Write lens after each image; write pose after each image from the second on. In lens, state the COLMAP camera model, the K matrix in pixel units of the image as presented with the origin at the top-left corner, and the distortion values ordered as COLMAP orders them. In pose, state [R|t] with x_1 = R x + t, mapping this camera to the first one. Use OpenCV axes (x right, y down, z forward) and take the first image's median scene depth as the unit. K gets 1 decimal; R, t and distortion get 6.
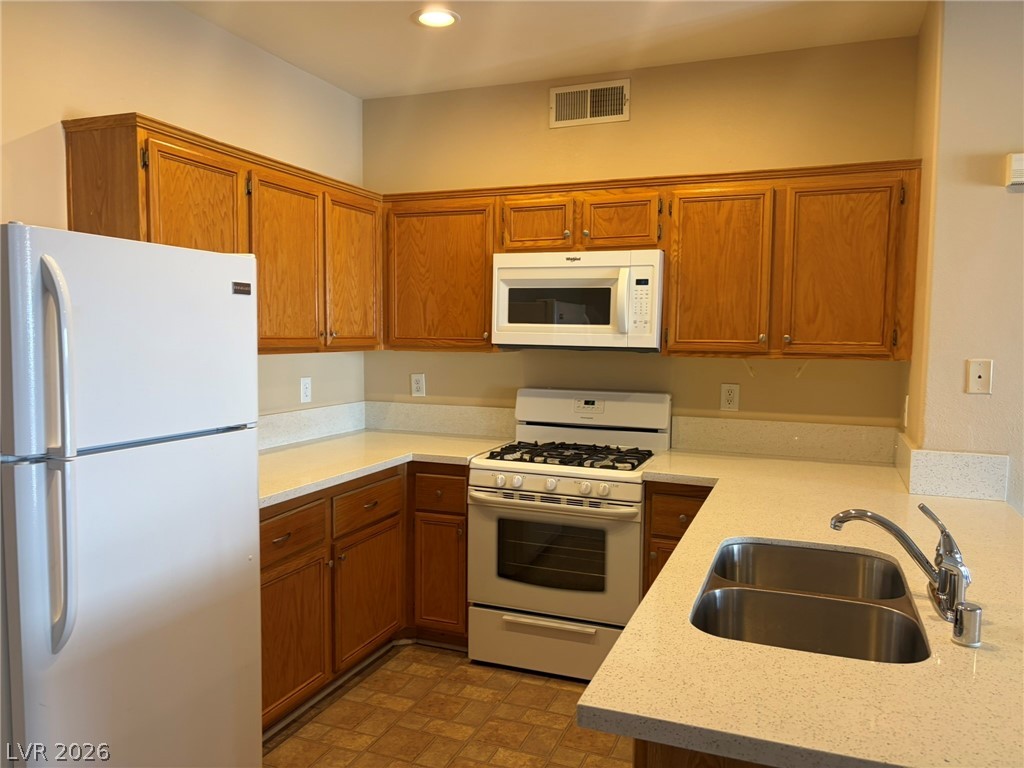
lens RADIAL K [[780.3, 0, 507.5], [0, 780.3, 387.0], [0, 0, 1]] dist [0.079361, -0.098203]
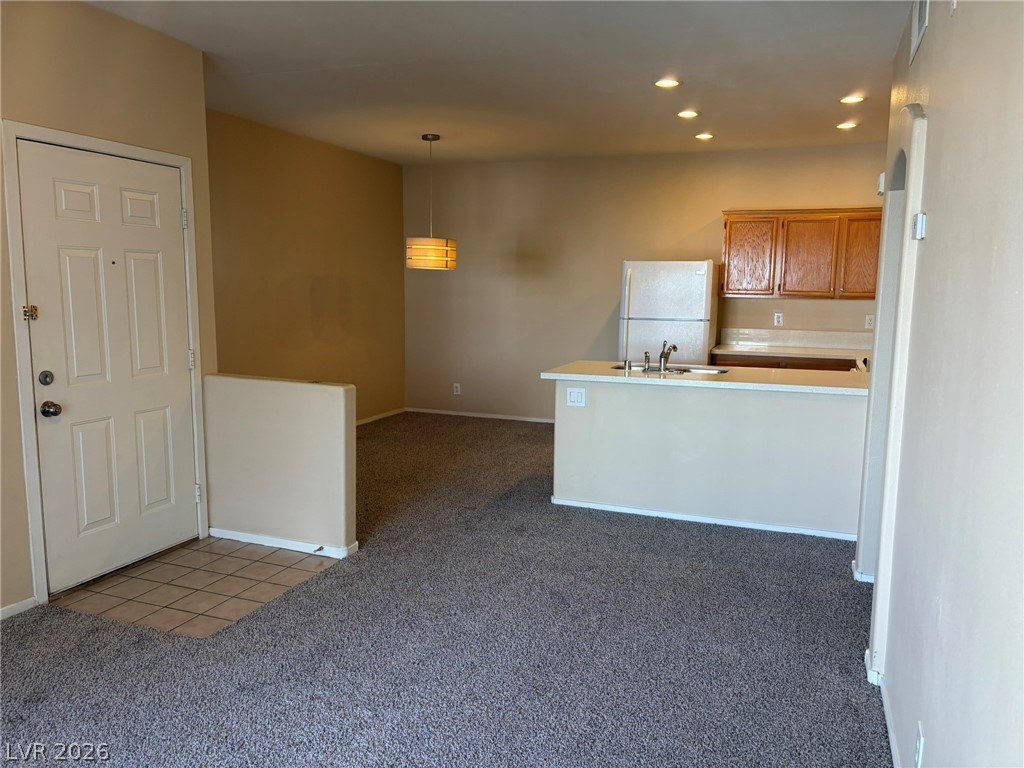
lens RADIAL K [[780.3, 0, 507.5], [0, 780.3, 387.0], [0, 0, 1]] dist [0.079361, -0.098203]
pose [[0.007568, 0.121132, -0.992608, 1.725536], [-0.083103, 0.989278, 0.120092, 0.003957], [0.996512, 0.081580, 0.017553, 0.166125]]
